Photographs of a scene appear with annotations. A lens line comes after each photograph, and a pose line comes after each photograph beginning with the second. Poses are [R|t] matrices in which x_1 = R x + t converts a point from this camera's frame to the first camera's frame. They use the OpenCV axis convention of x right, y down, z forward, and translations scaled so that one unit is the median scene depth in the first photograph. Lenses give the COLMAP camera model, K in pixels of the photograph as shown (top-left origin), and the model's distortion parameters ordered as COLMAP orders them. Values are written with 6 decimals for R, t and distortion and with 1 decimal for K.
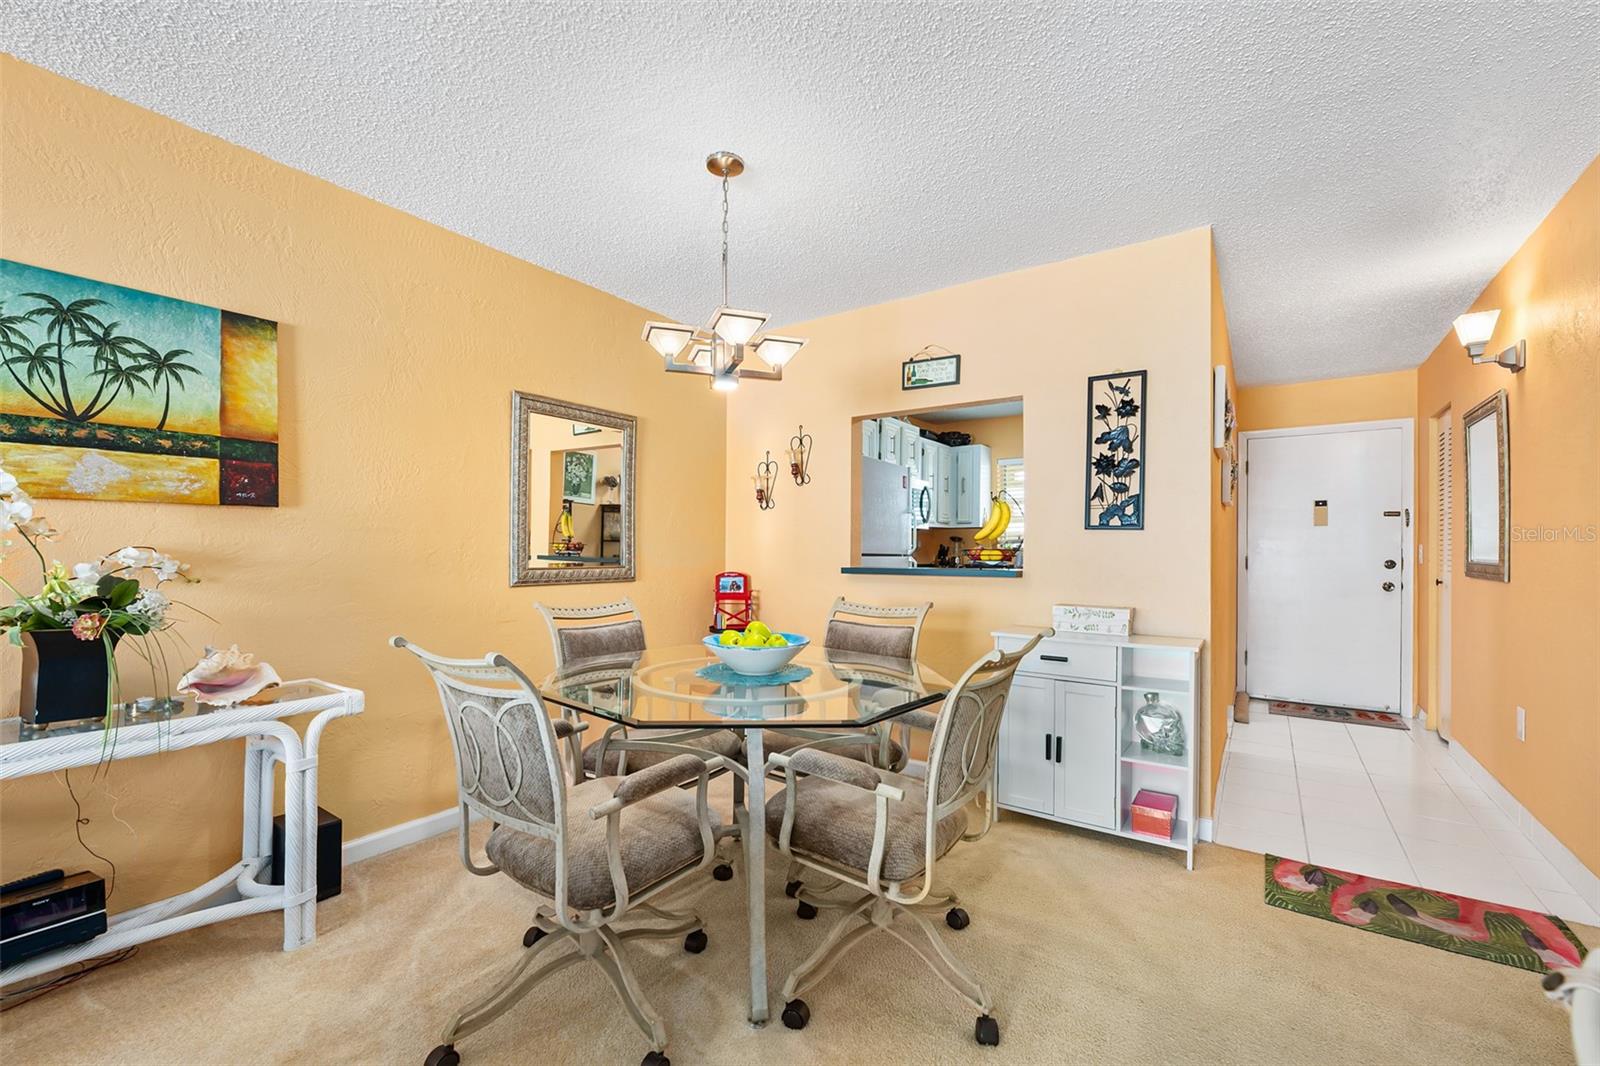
lens RADIAL K [[669.5, 0, 810.4], [0, 669.5, 553.6], [0, 0, 1]] dist [0.000209, -0.000067]
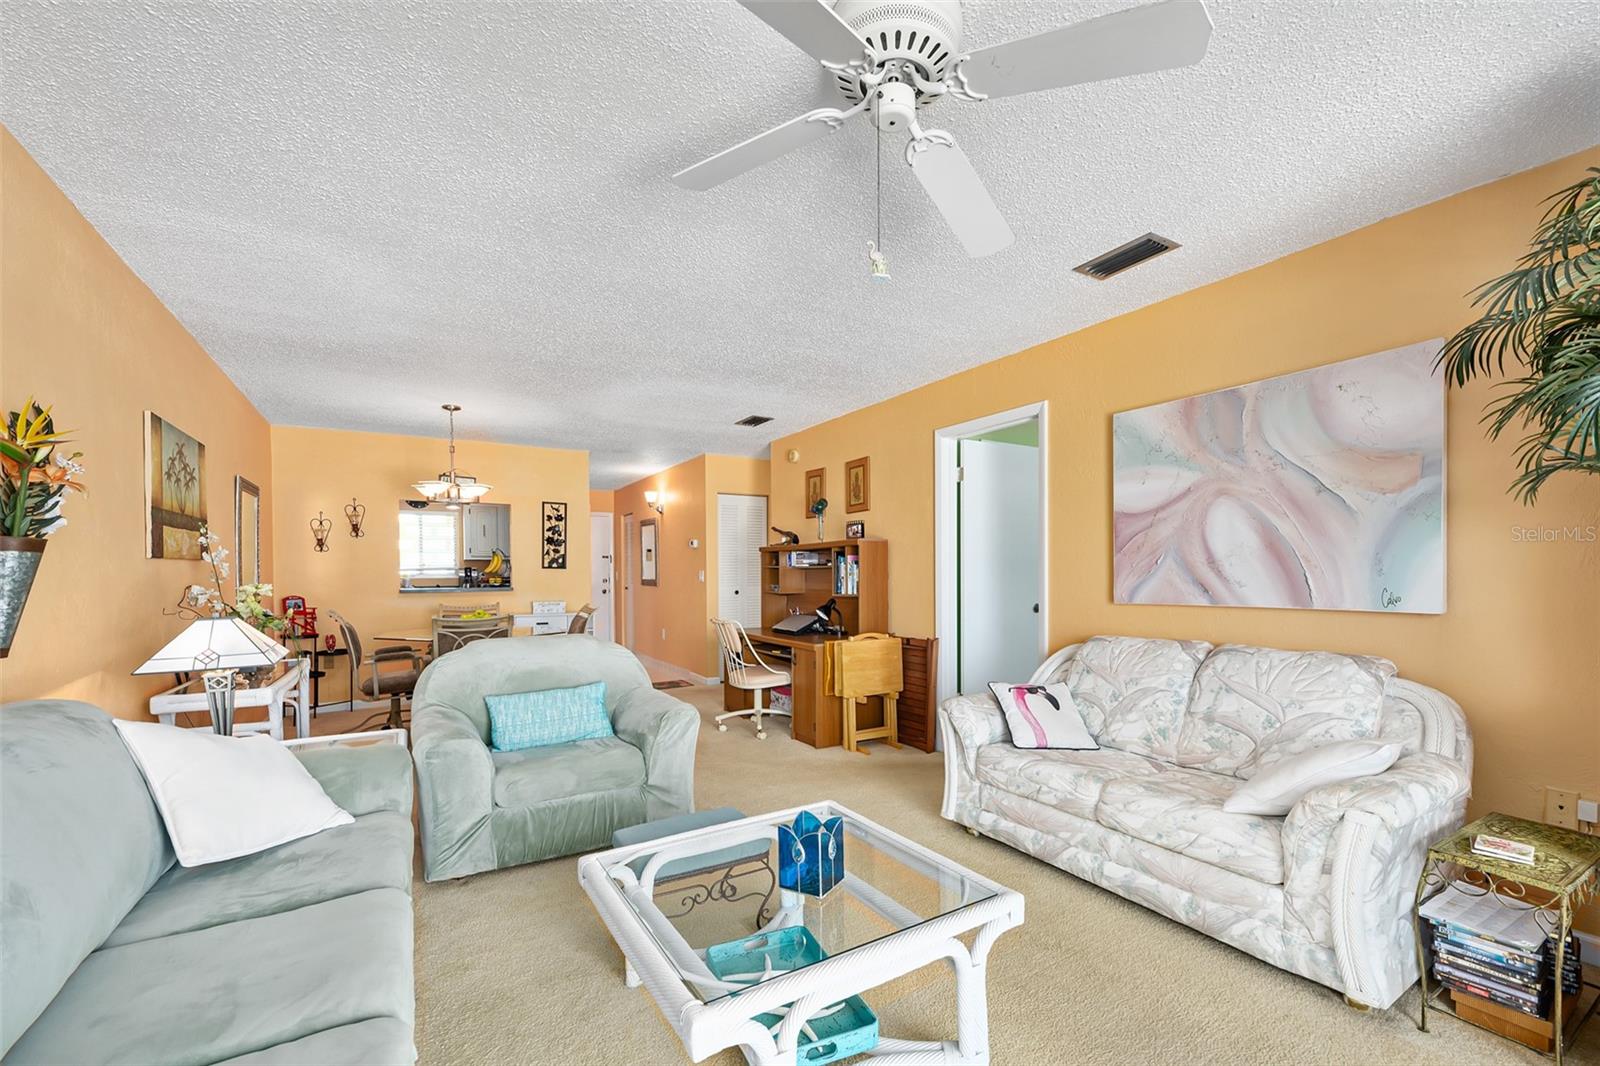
lens RADIAL K [[669.5, 0, 810.4], [0, 669.5, 553.6], [0, 0, 1]] dist [0.000209, -0.000067]
pose [[0.424733, 0.016657, 0.905166, -1.289420], [0.009072, 0.999702, -0.022653, -0.026980], [-0.905273, 0.017833, 0.424455, -0.811887]]
